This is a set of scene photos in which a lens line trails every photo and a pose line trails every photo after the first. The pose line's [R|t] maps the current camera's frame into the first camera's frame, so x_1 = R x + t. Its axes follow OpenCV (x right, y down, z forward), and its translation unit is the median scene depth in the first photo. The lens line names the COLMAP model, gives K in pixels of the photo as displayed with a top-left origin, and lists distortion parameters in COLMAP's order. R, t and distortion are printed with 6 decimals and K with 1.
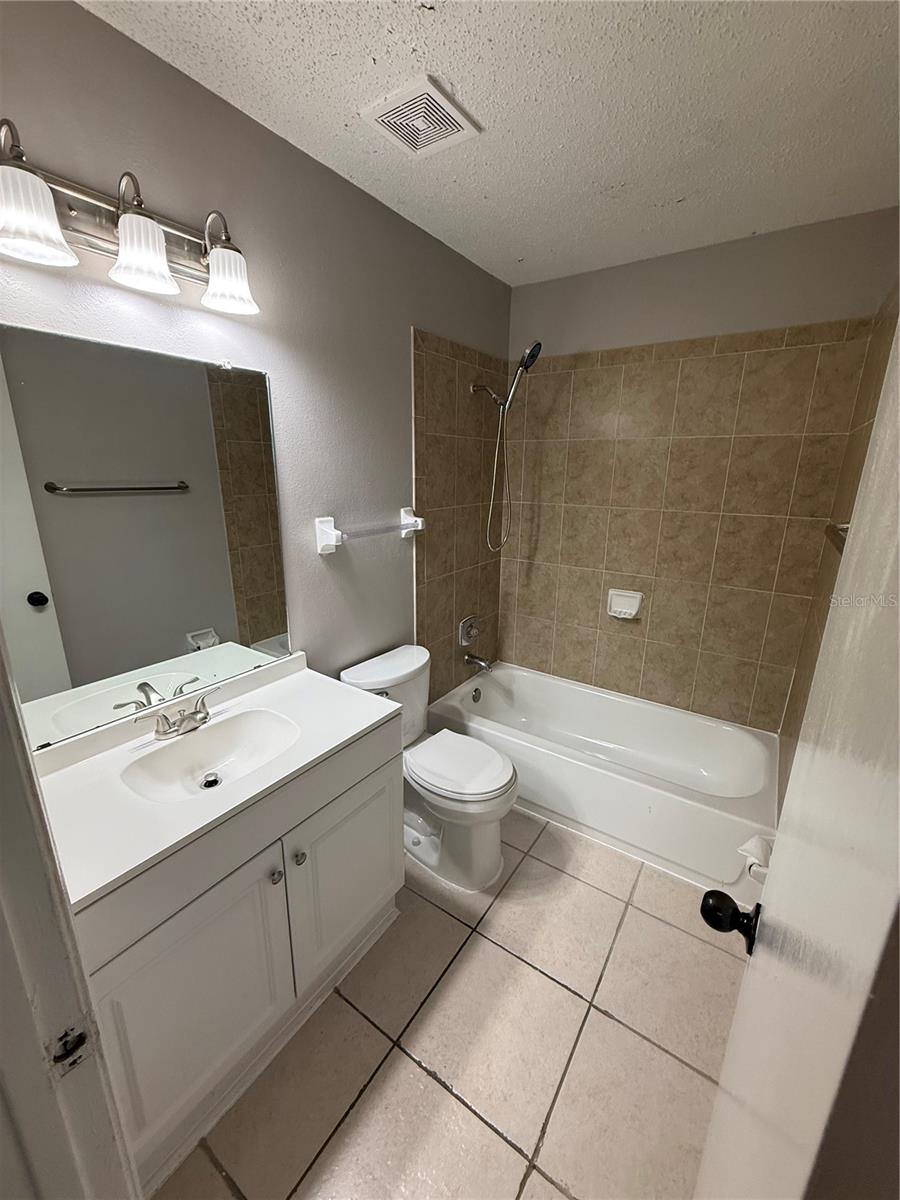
lens RADIAL K [[476.3, 0, 450.7], [0, 476.3, 596.6], [0, 0, 1]] dist [-0.000442, 0.000569]
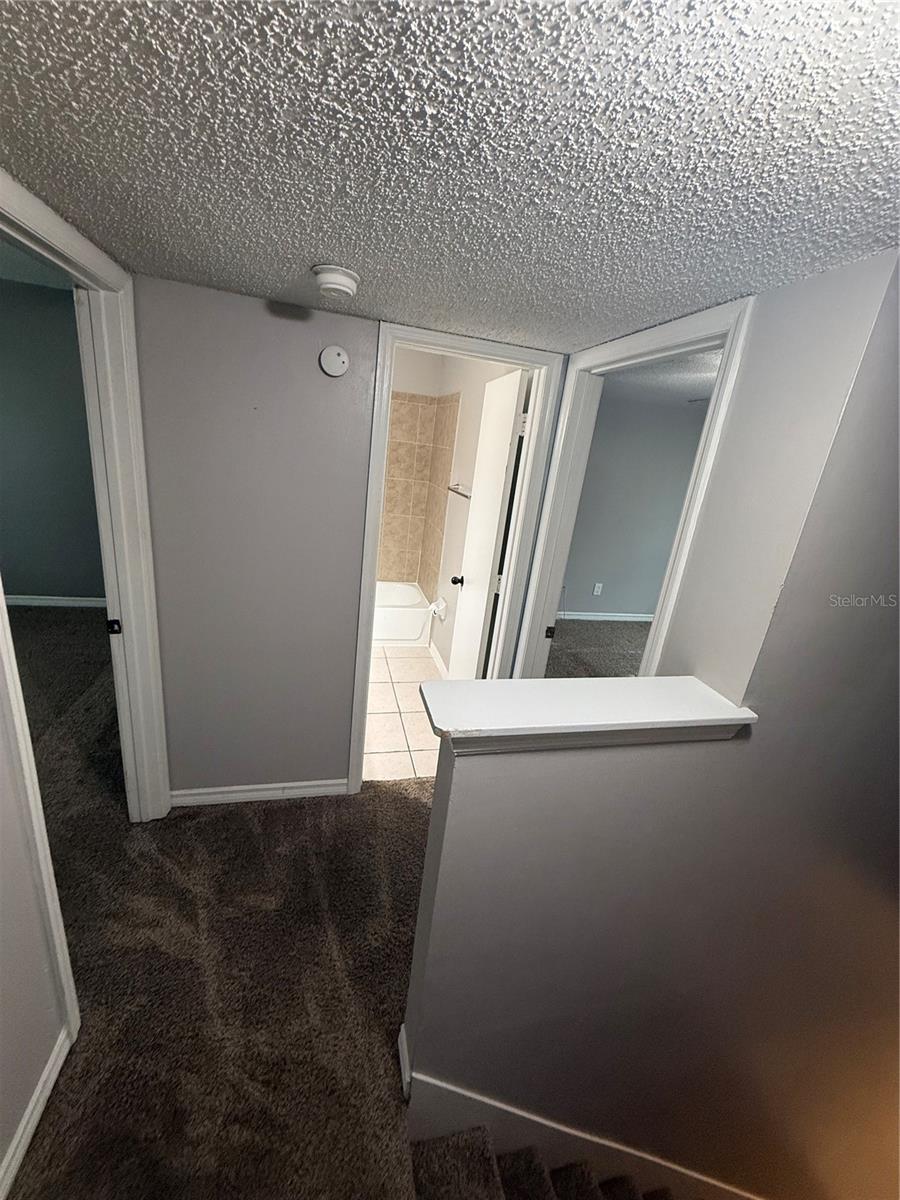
lens RADIAL K [[476.3, 0, 450.7], [0, 476.3, 596.6], [0, 0, 1]] dist [-0.000442, 0.000569]
pose [[0.658600, -0.157761, 0.735770, -0.858681], [0.091214, 0.987303, 0.130047, 0.089349], [-0.746944, -0.018537, 0.664628, -0.583587]]
